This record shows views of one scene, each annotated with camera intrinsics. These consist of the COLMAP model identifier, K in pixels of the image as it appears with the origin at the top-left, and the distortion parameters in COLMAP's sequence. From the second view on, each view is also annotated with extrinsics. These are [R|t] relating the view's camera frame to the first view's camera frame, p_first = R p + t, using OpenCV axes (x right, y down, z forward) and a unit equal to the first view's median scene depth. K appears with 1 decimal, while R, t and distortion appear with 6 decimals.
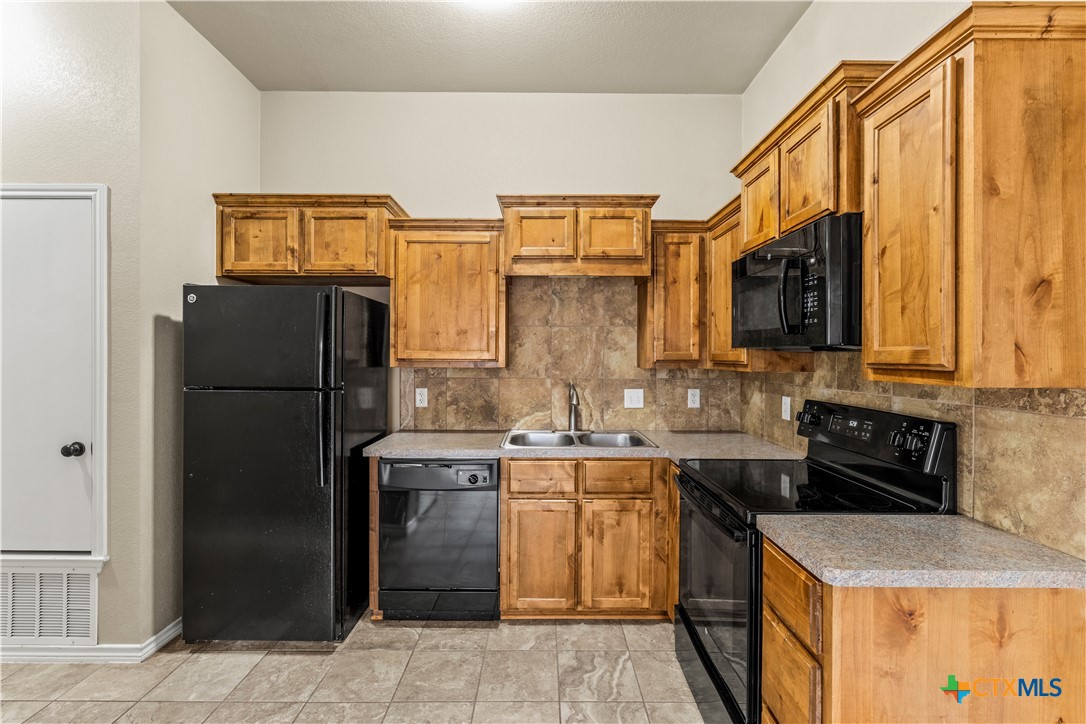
lens RADIAL K [[487.2, 0, 544.0], [0, 487.2, 358.1], [0, 0, 1]] dist [-0.000931, 0.000438]
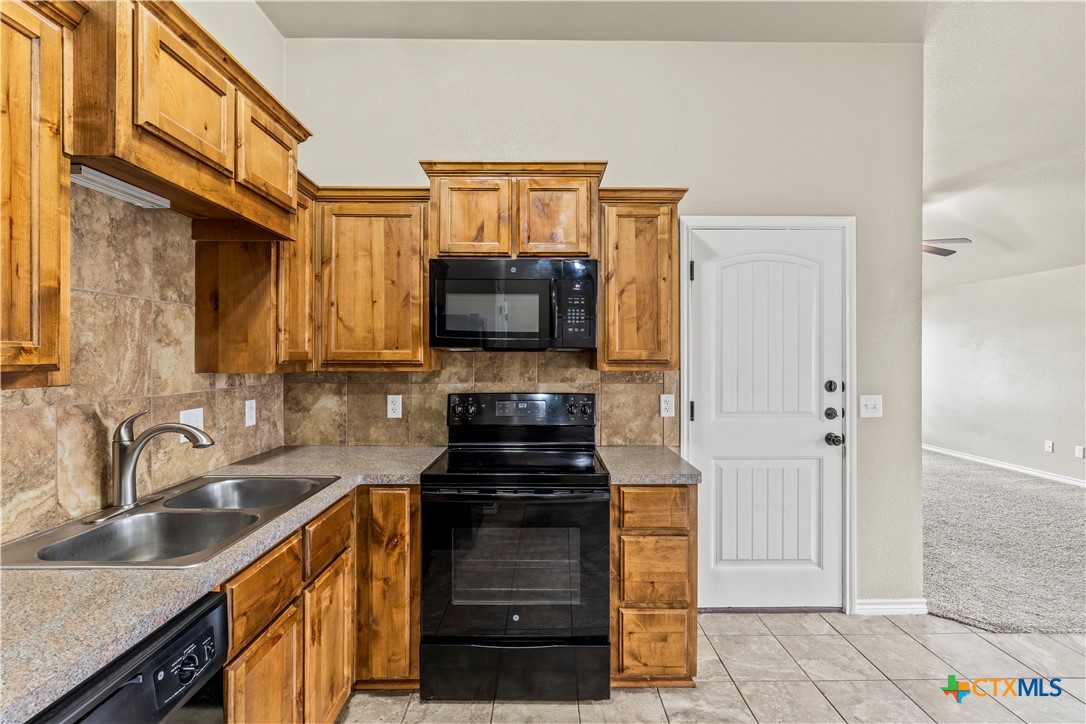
lens RADIAL K [[487.2, 0, 544.0], [0, 487.2, 358.1], [0, 0, 1]] dist [-0.000931, 0.000438]
pose [[-0.002758, -0.006517, 0.999975, -0.497368], [0.003506, 0.999973, 0.006526, -0.003430], [-0.999990, 0.003524, -0.002735, 0.660177]]
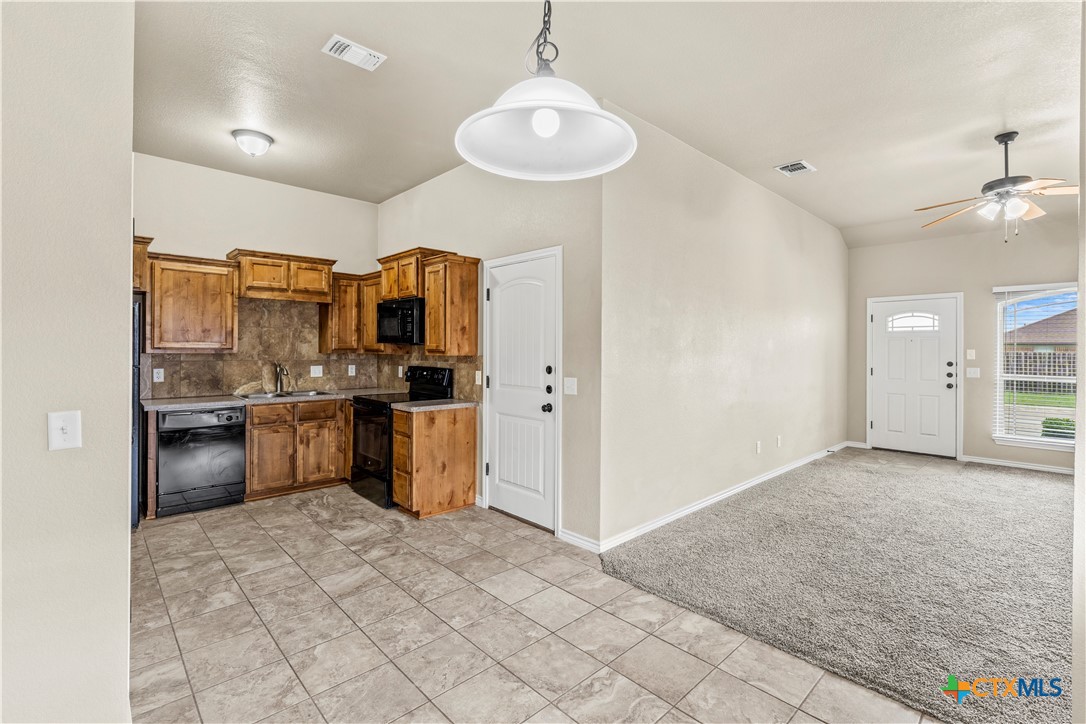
lens RADIAL K [[489.0, 0, 542.3], [0, 489.0, 351.5], [0, 0, 1]] dist [-0.002530, -0.000073]
pose [[0.733809, -0.003182, 0.679348, -0.463253], [-0.001648, 0.999978, 0.006463, 0.001583], [-0.679354, -0.005862, 0.733788, -0.917096]]
